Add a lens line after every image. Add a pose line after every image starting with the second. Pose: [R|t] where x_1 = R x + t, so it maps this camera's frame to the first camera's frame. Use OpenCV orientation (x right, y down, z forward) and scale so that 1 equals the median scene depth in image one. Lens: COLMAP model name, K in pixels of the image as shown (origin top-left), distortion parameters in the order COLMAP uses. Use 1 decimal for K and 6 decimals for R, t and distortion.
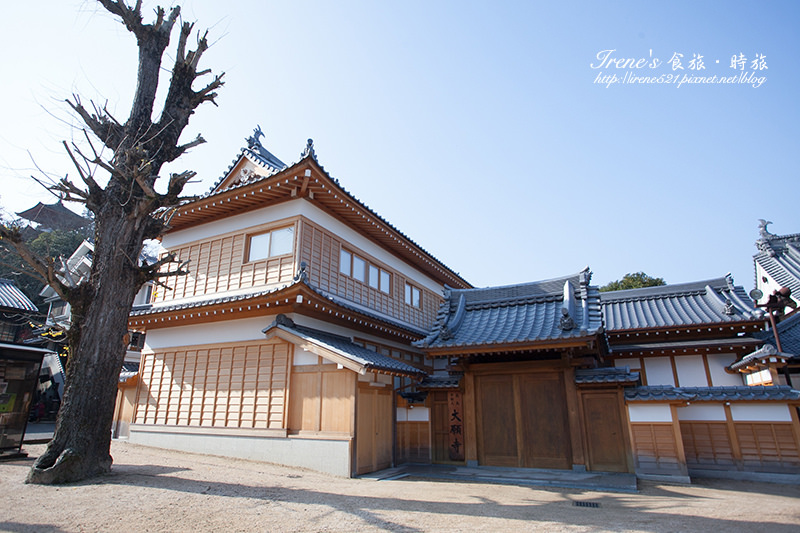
lens RADIAL K [[436.8, 0, 395.6], [0, 436.8, 268.2], [0, 0, 1]] dist [-0.070264, 0.037986]
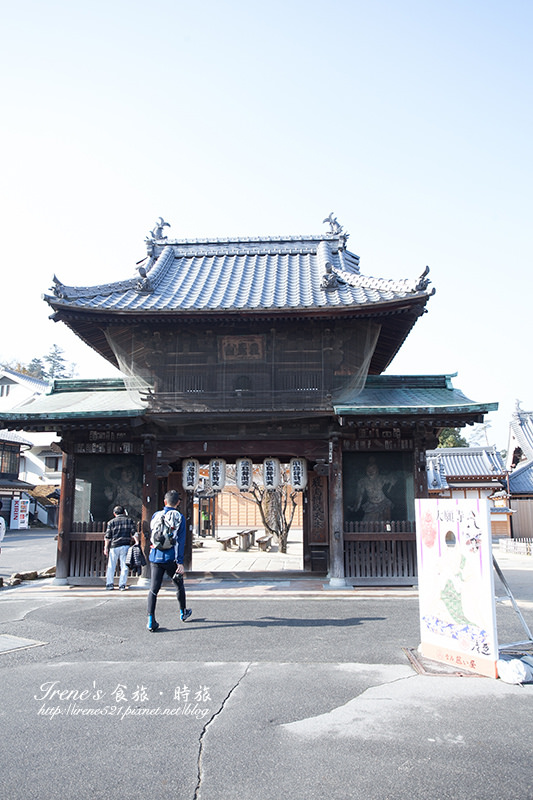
lens RADIAL K [[545.1, 0, 266.5], [0, 545.1, 400.0], [0, 0, 1]] dist [-0.039288, 0.002890]
pose [[0.962940, 0.053947, 0.264266, -0.956997], [-0.082141, 0.991906, 0.096823, -0.389090], [-0.256903, -0.114942, 0.959577, -1.170925]]
